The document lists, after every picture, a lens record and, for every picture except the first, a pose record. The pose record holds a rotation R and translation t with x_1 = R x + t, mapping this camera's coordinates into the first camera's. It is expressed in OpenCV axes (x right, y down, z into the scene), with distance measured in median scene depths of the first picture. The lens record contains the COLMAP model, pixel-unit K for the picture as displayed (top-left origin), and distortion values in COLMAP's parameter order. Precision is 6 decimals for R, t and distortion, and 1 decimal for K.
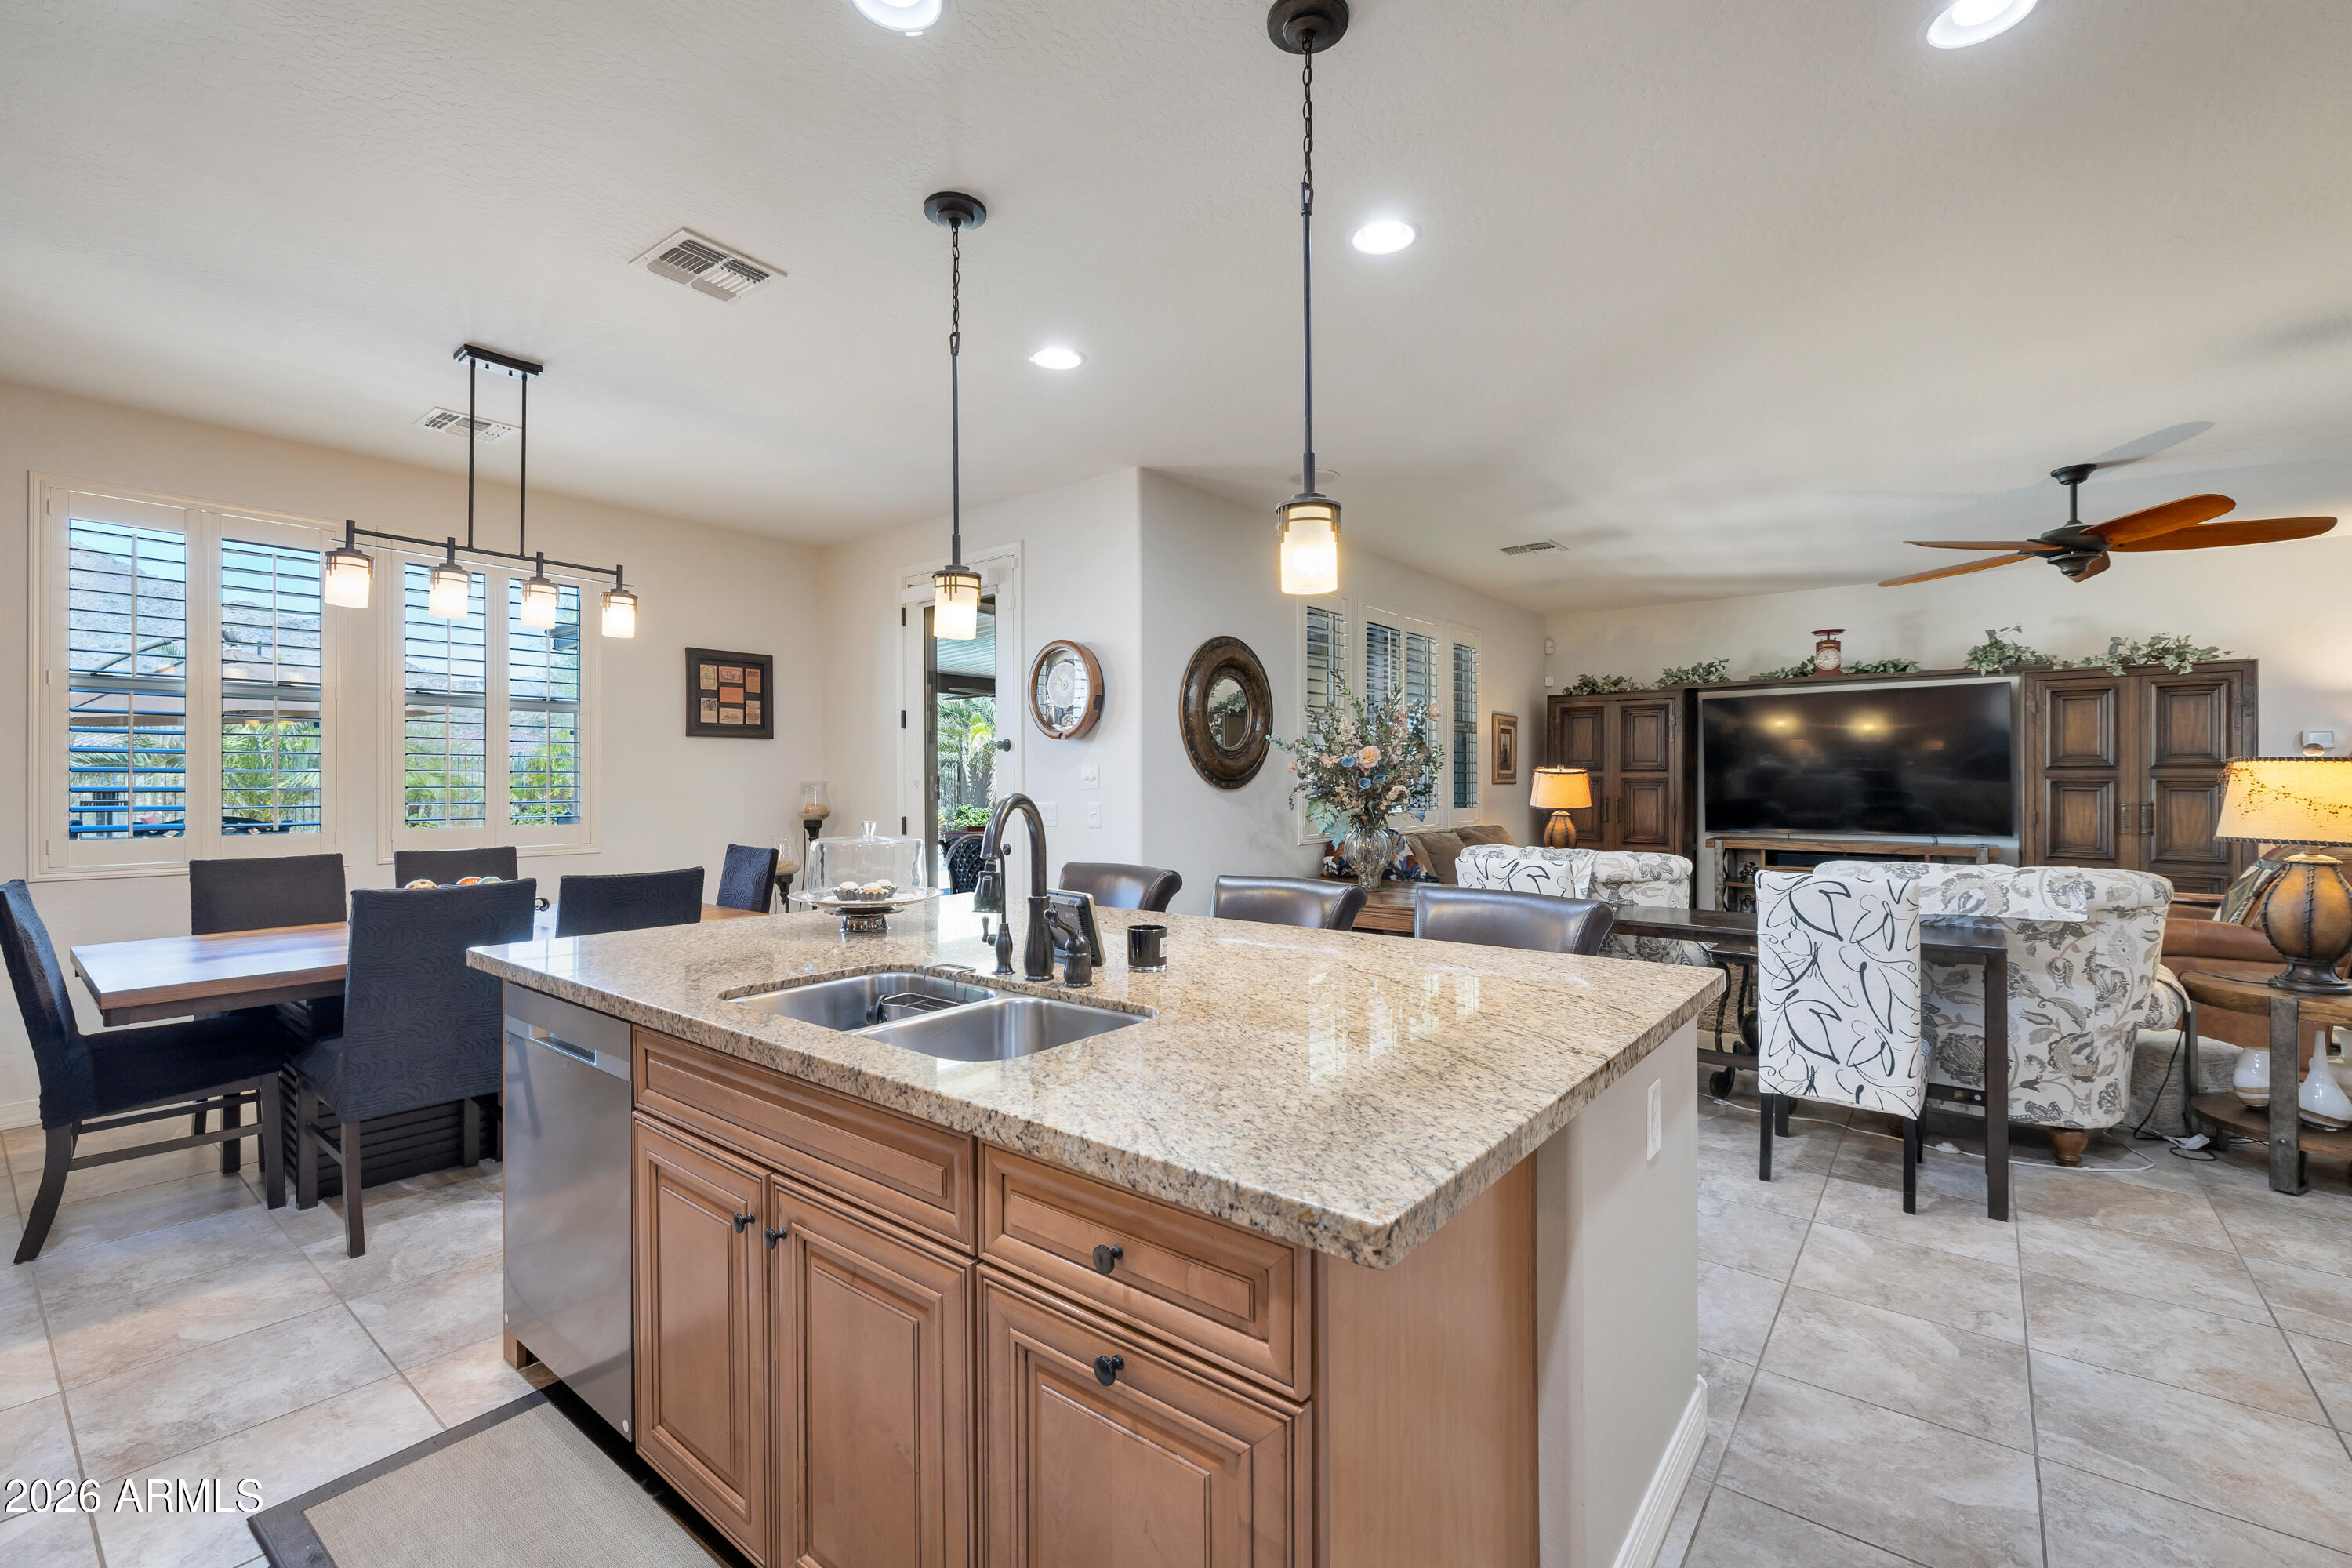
lens RADIAL K [[1005.4, 0, 1177.0], [0, 1005.4, 783.2], [0, 0, 1]] dist [0.006377, -0.000433]
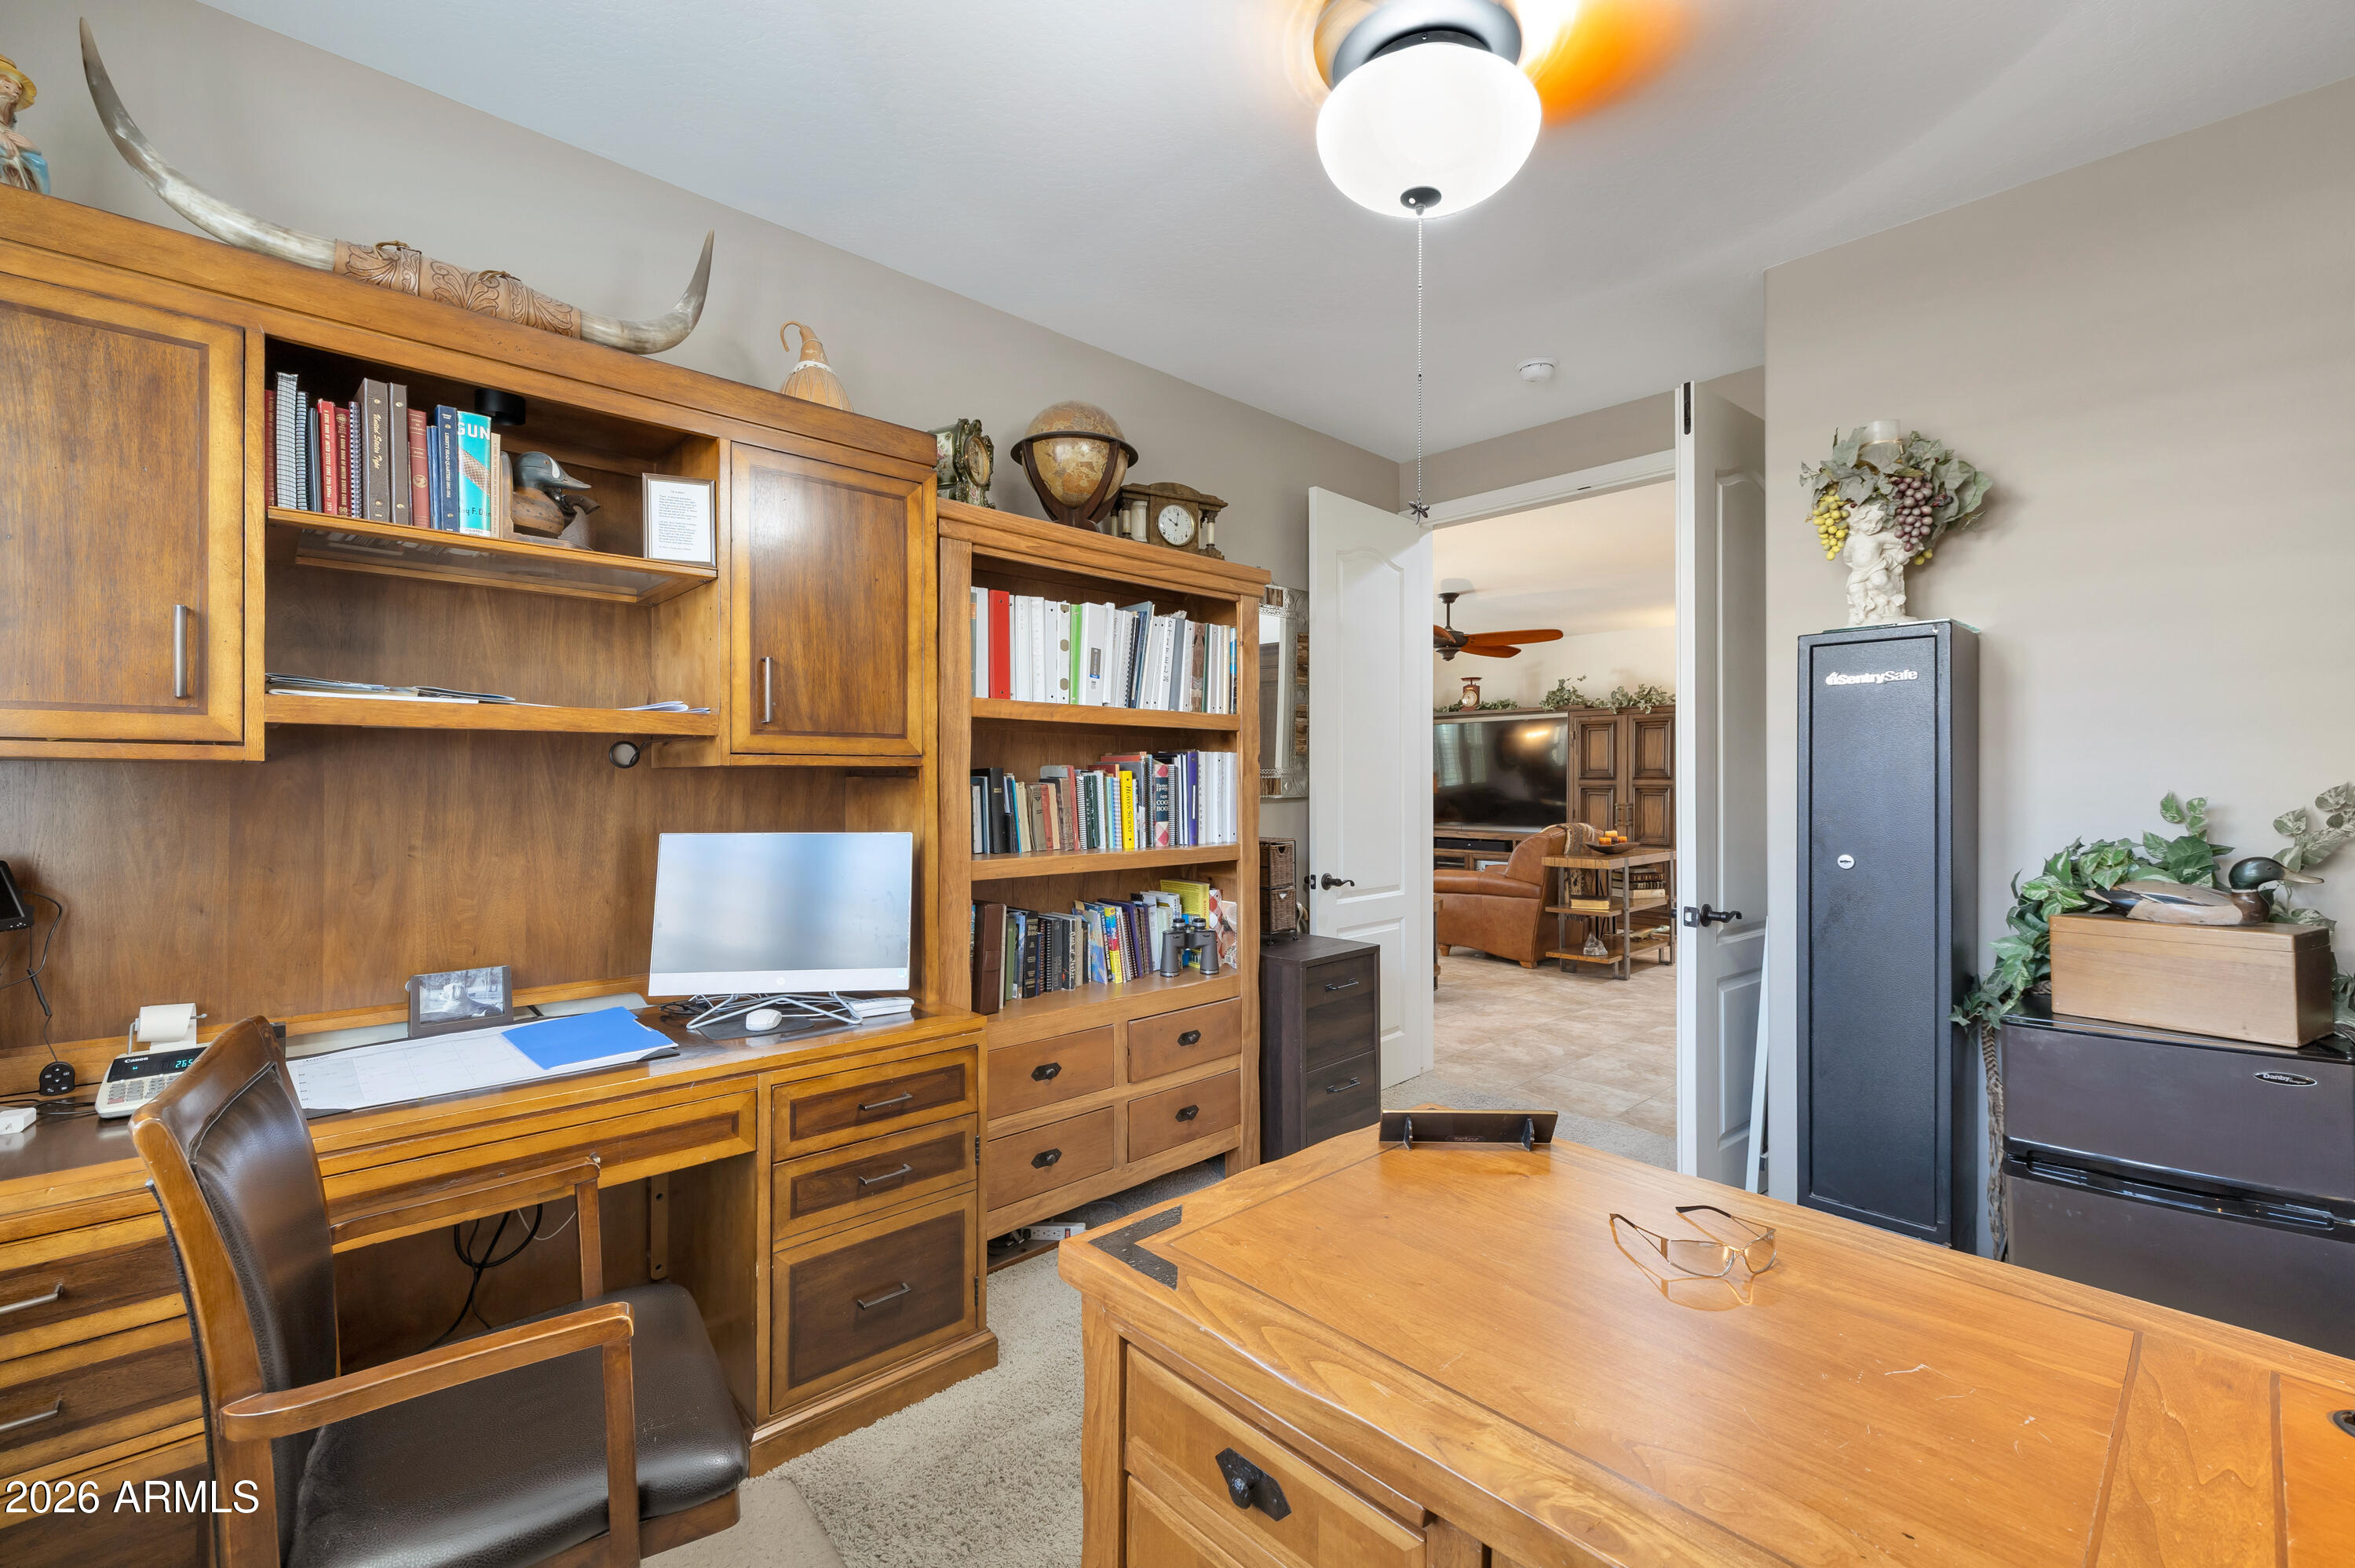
lens RADIAL K [[1006.5, 0, 1174.3], [0, 1006.5, 789.2], [0, 0, 1]] dist [0.006377, -0.000433]
pose [[0.988653, 0.004323, -0.150155, 0.538602], [-0.003576, 0.999980, 0.005241, -0.005584], [0.150175, -0.004645, 0.988649, -0.508072]]
